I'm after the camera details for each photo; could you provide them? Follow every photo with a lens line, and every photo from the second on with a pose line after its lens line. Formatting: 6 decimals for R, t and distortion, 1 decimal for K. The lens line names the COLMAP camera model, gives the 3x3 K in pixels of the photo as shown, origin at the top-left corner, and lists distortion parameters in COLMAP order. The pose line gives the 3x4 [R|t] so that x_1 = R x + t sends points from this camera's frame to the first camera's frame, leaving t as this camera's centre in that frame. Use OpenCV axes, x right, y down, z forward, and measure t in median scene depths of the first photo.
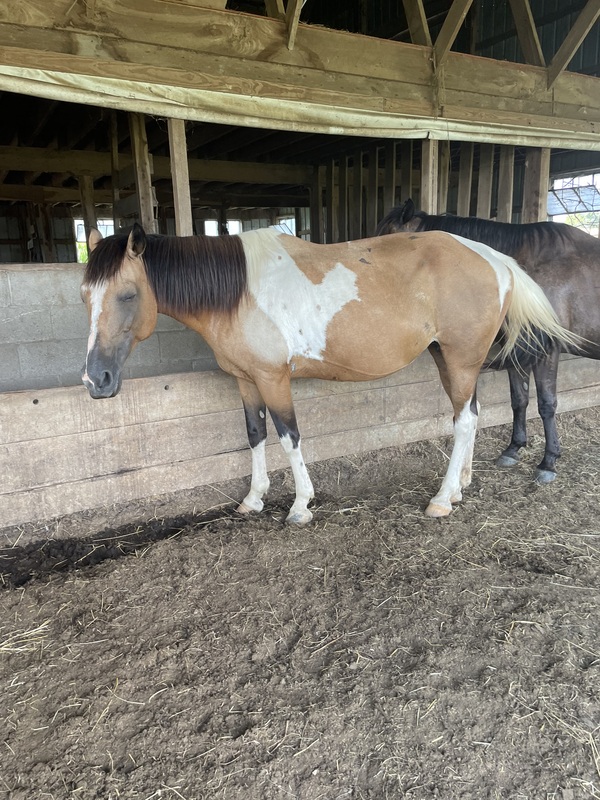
lens RADIAL K [[610.7, 0, 300.0], [0, 610.7, 400.0], [0, 0, 1]] dist [0.071485, -0.098059]
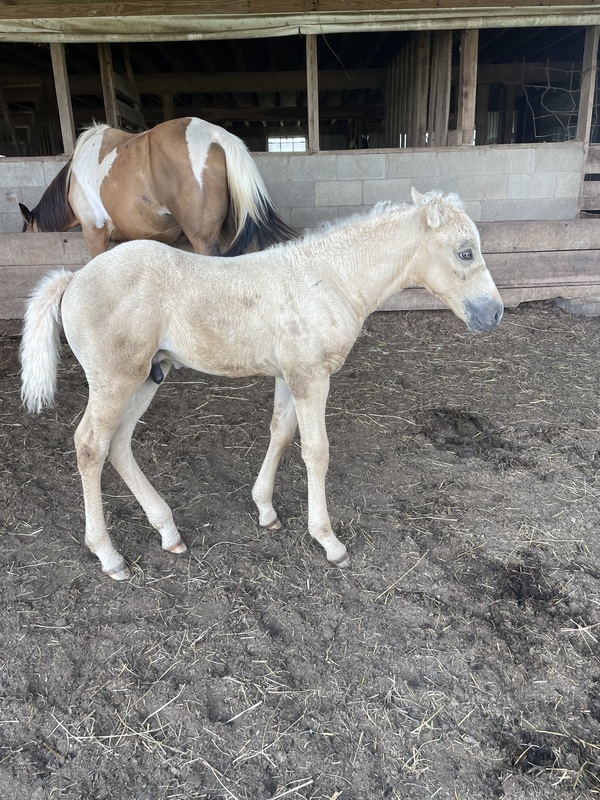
lens RADIAL K [[610.7, 0, 300.0], [0, 610.7, 400.0], [0, 0, 1]] dist [0.071485, -0.098059]
pose [[0.887137, 0.147523, -0.437293, 0.806844], [-0.097025, 0.985975, 0.135790, 0.052065], [0.451192, -0.078036, 0.889008, 0.012221]]
